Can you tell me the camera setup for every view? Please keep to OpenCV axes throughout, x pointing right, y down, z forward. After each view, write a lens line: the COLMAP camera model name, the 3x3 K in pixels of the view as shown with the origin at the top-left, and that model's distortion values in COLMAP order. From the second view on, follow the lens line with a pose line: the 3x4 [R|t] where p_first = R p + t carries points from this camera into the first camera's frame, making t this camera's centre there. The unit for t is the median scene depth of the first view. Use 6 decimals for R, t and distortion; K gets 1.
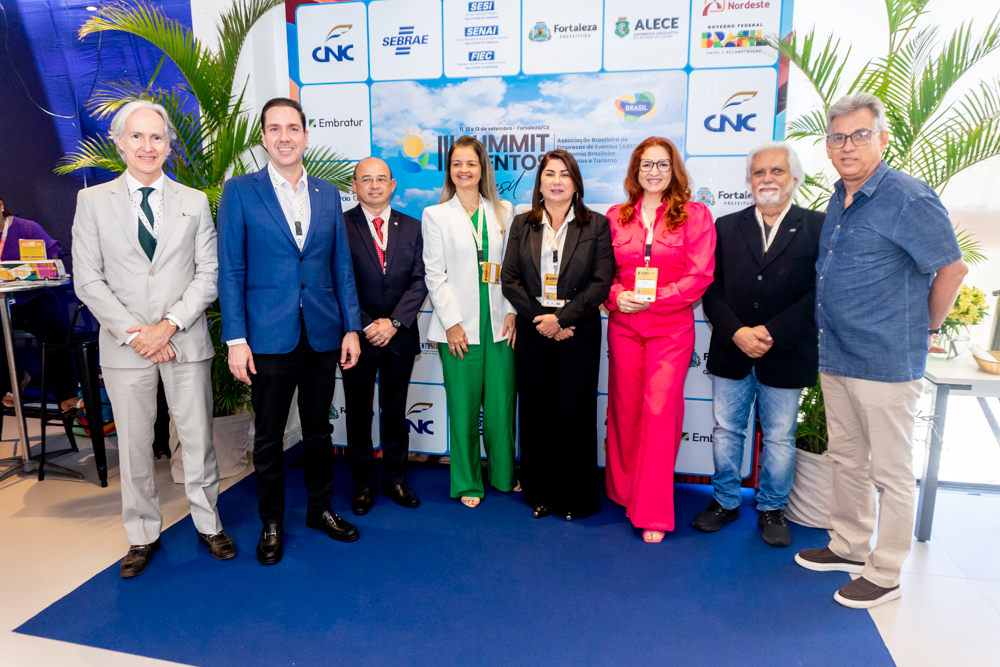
lens RADIAL K [[674.6, 0, 501.3], [0, 674.6, 335.0], [0, 0, 1]] dist [-0.025130, 0.001963]
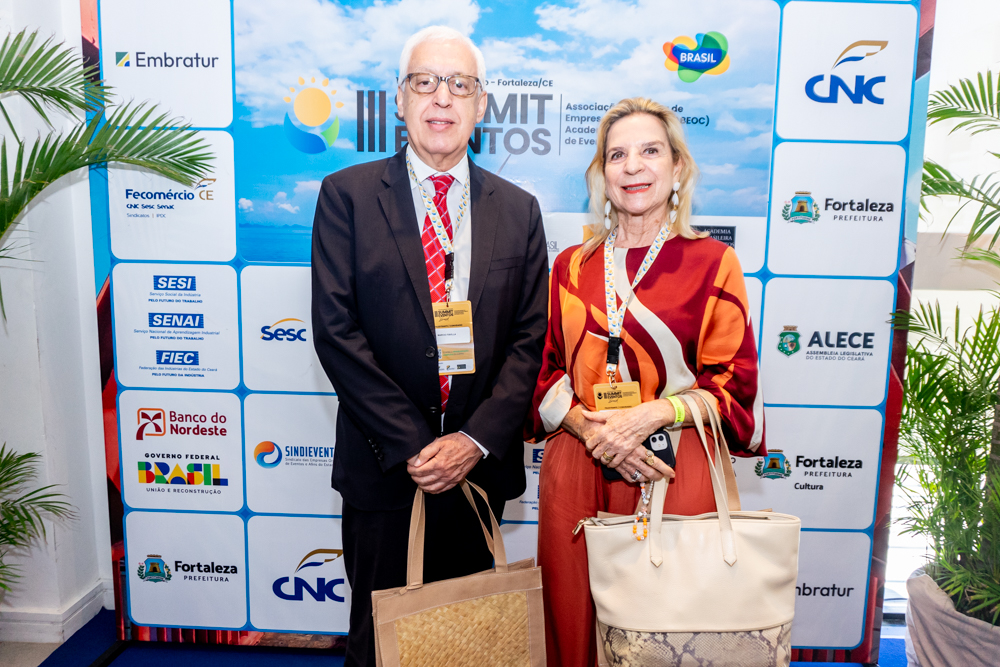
lens RADIAL K [[697.7, 0, 498.0], [0, 697.7, 335.5], [0, 0, 1]] dist [-0.022633, -0.002843]
pose [[0.981311, -0.006480, 0.192320, -0.093886], [0.015295, 0.998897, -0.044385, -0.060670], [-0.191821, 0.046497, 0.980328, 0.417223]]
